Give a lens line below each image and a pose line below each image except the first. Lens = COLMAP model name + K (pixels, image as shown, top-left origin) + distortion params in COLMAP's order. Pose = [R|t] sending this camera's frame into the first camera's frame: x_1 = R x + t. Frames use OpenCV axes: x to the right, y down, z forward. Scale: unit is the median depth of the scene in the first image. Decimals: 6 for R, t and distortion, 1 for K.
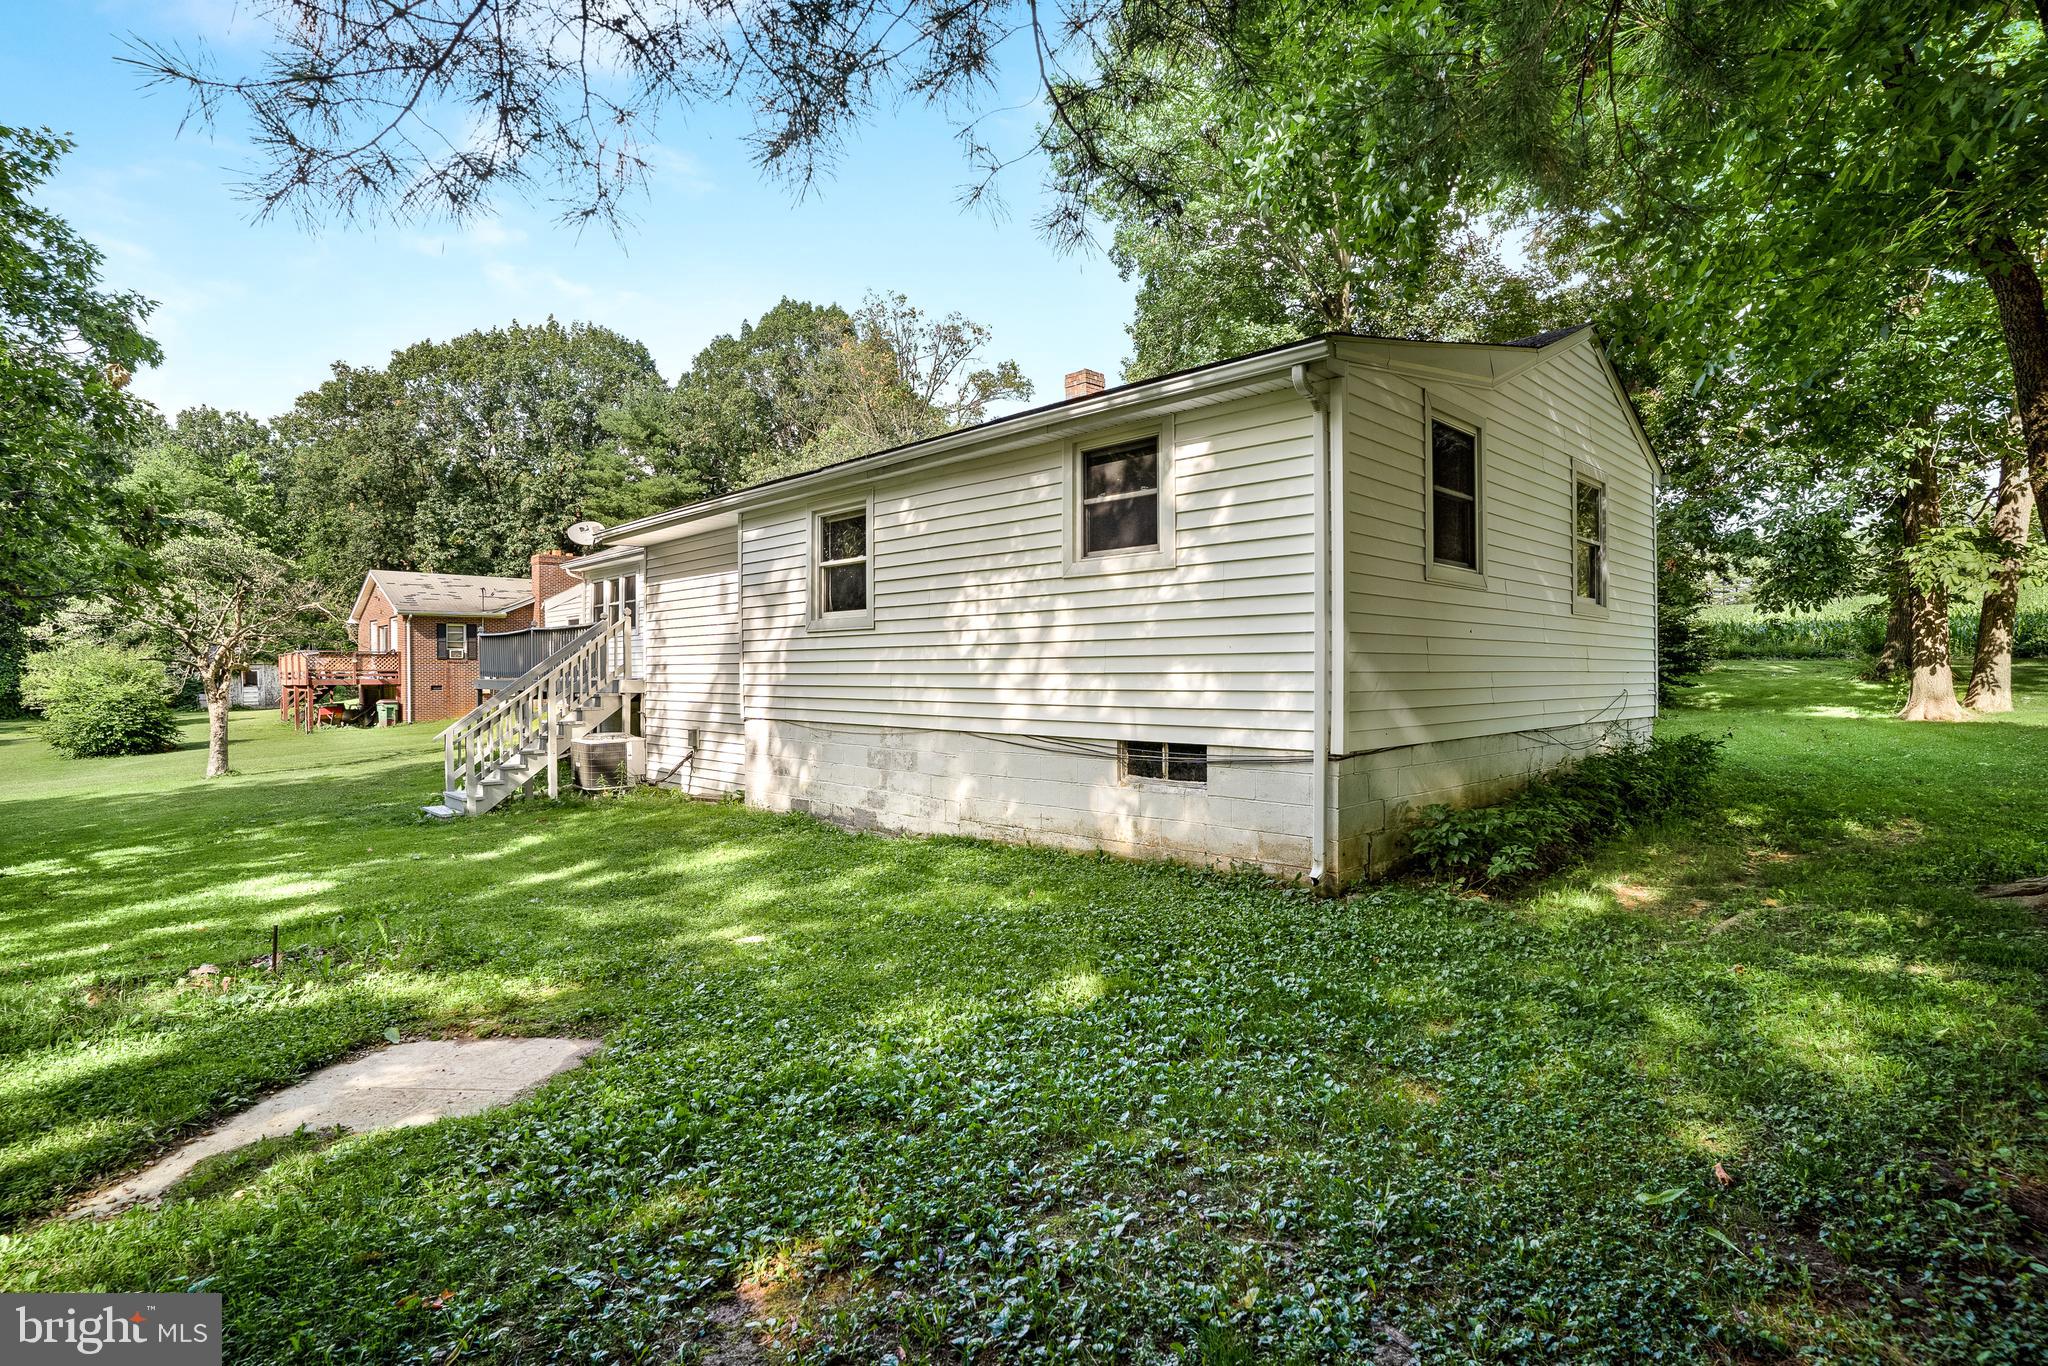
lens RADIAL K [[1018.0, 0, 1014.8], [0, 1018.0, 715.3], [0, 0, 1]] dist [-0.079138, 0.036125]
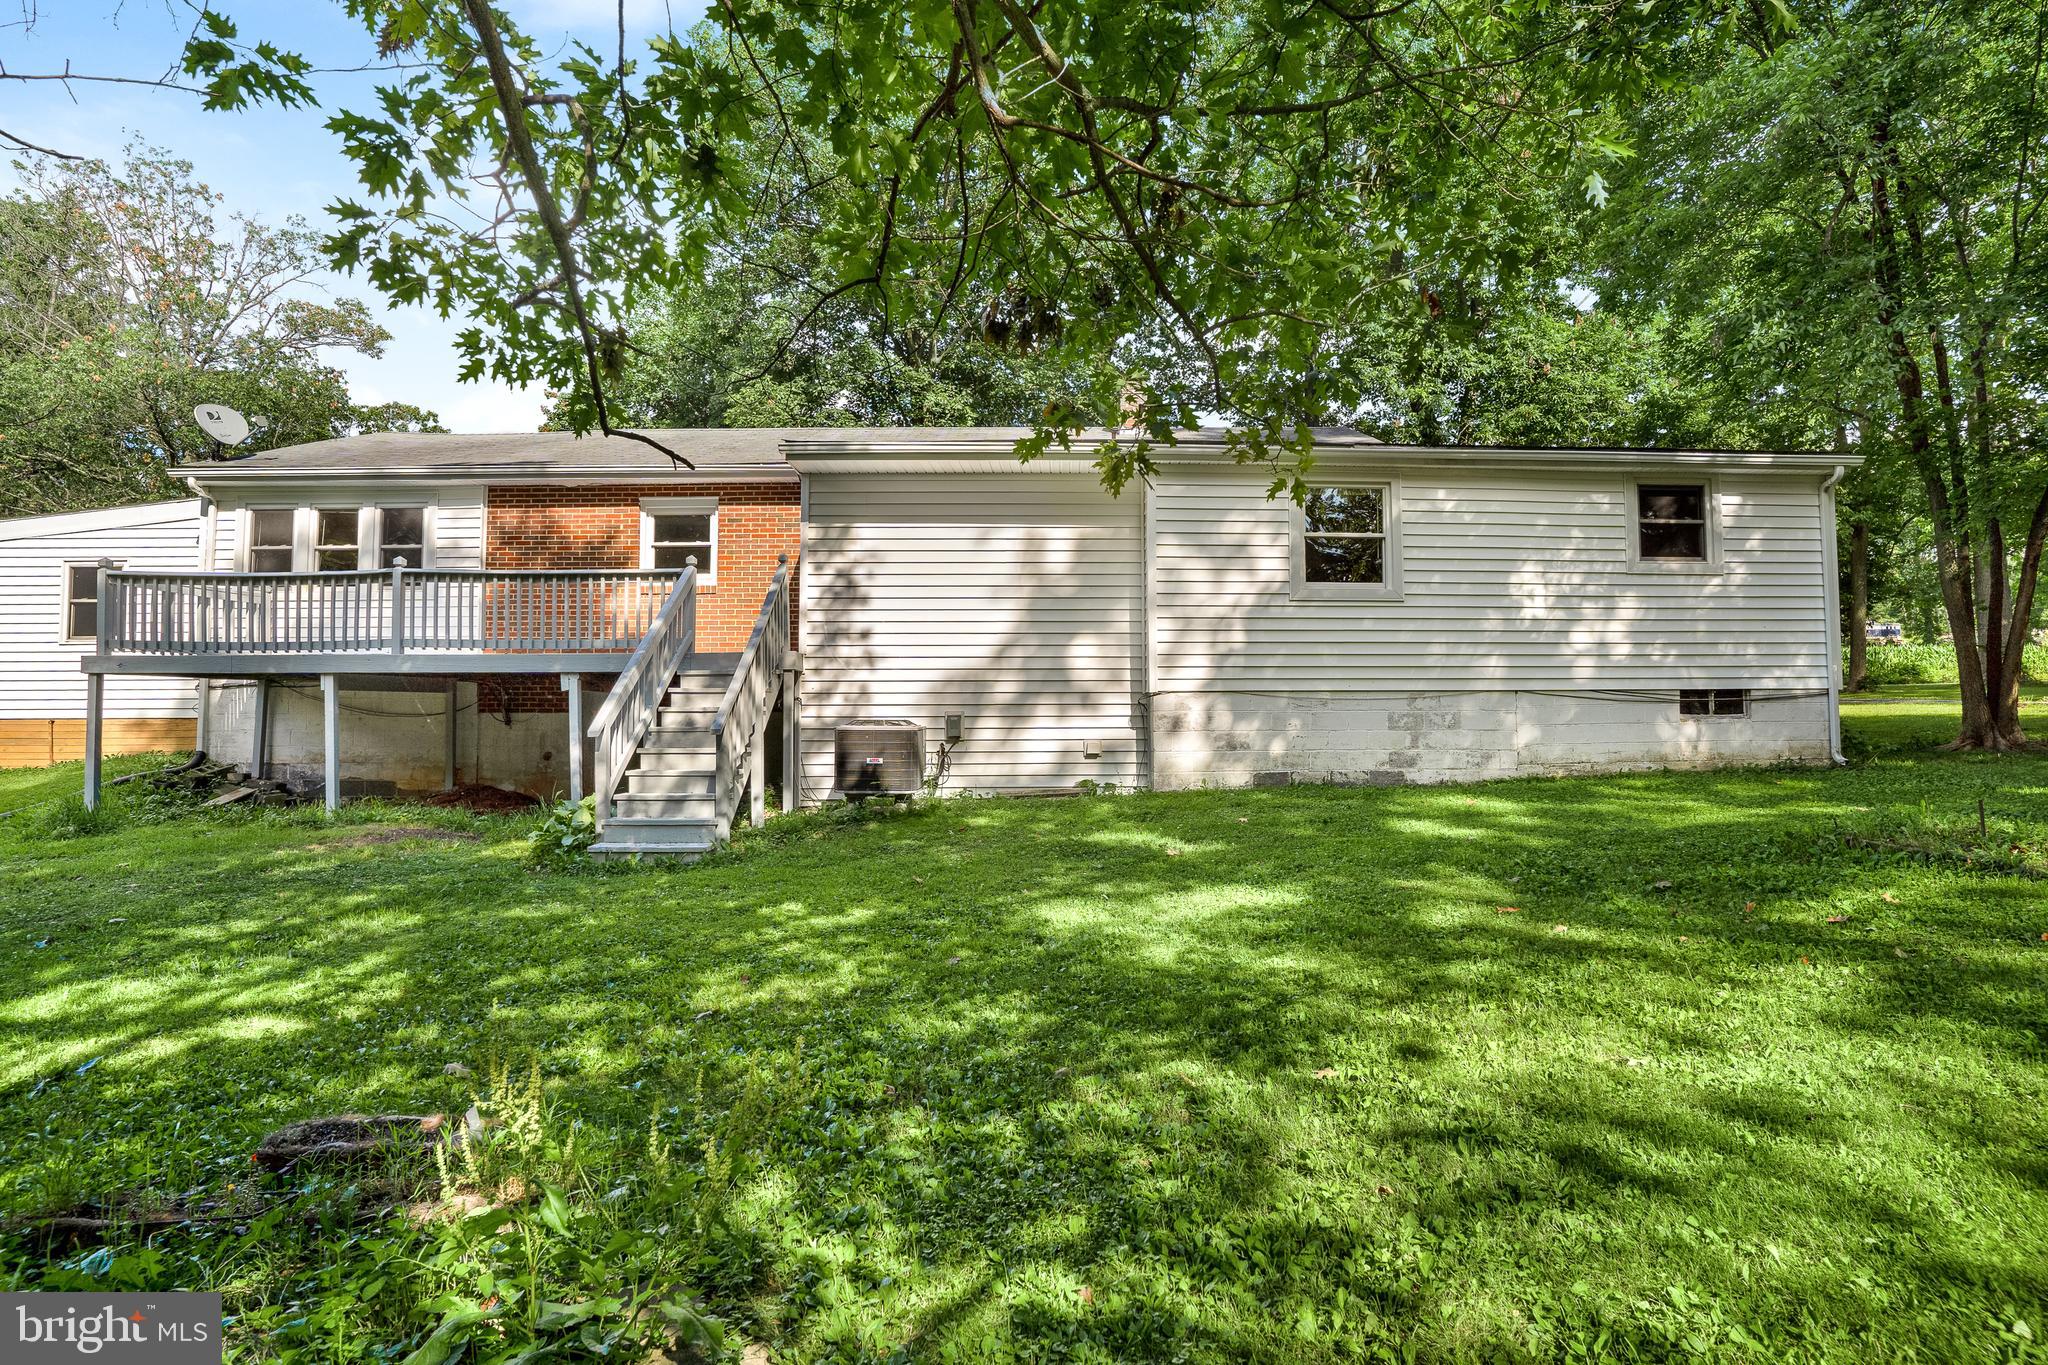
lens RADIAL K [[1024.7, 0, 1024.0], [0, 1024.7, 682.5], [0, 0, 1]] dist [-0.077367, 0.038786]
pose [[0.665980, 0.018870, 0.745731, -1.418916], [0.032114, 0.998028, -0.053934, 0.055103], [-0.745278, 0.059868, 0.664061, 0.684904]]
